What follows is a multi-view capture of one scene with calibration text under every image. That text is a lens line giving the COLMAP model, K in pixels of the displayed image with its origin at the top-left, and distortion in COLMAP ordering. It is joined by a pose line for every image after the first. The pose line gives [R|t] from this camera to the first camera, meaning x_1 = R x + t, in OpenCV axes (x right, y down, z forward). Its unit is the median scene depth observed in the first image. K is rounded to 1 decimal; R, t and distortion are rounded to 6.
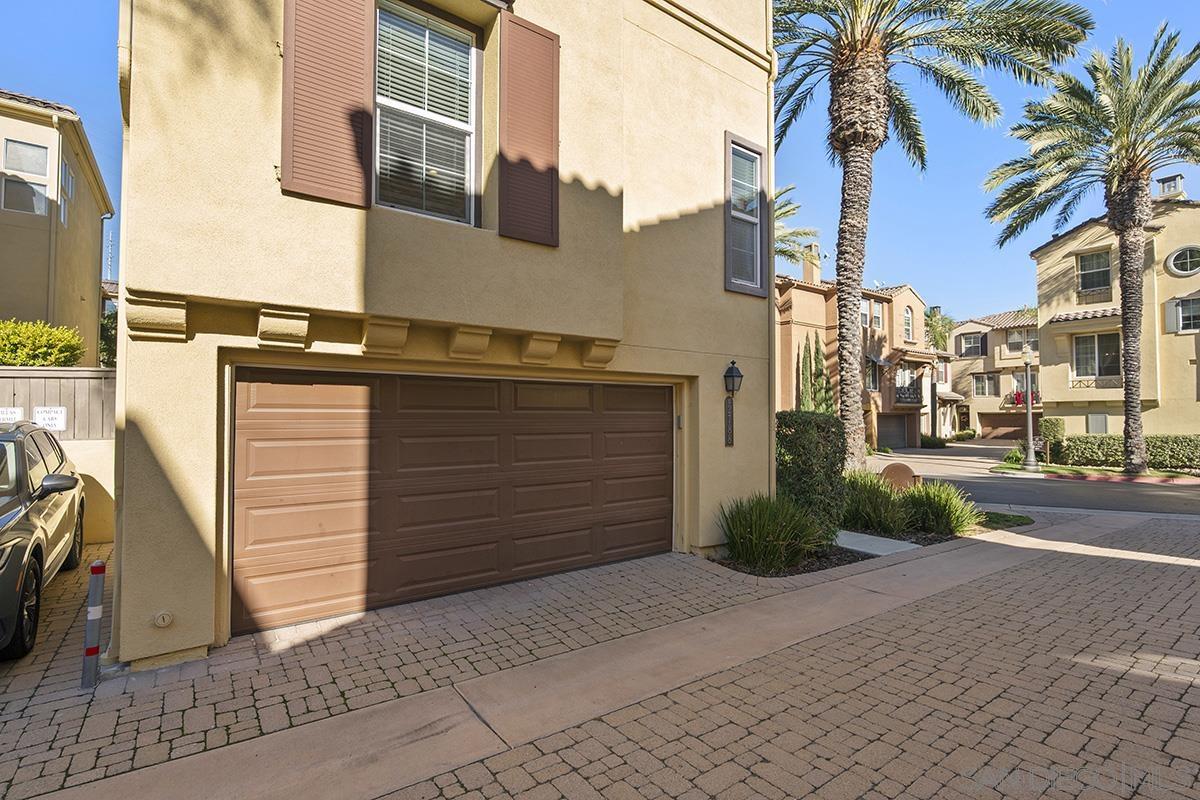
lens RADIAL K [[562.7, 0, 601.4], [0, 562.7, 406.9], [0, 0, 1]] dist [-0.001610, -0.000352]
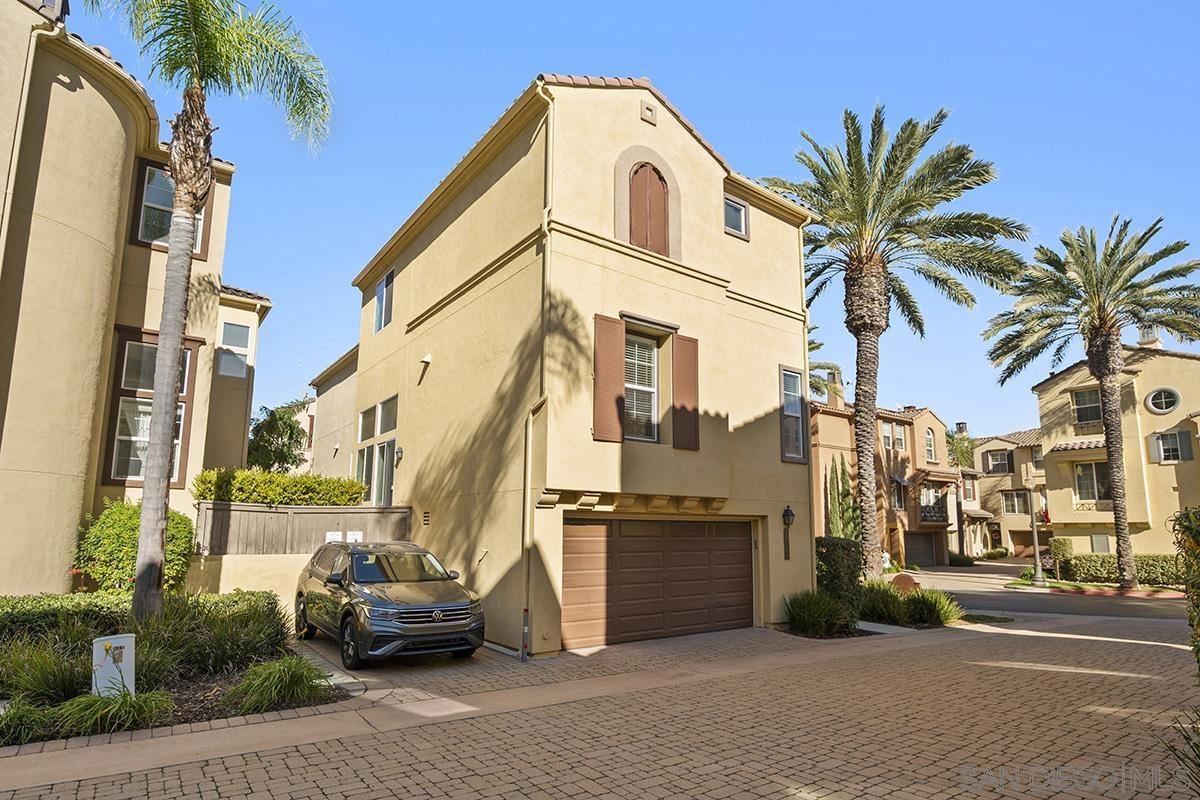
lens RADIAL K [[634.9, 0, 601.1], [0, 634.9, 446.5], [0, 0, 1]] dist [-0.001469, -0.001038]
pose [[0.999978, 0.006048, -0.002638, -0.108342], [-0.006306, 0.993645, -0.112380, -0.015604], [0.001942, 0.112394, 0.993662, -0.300744]]
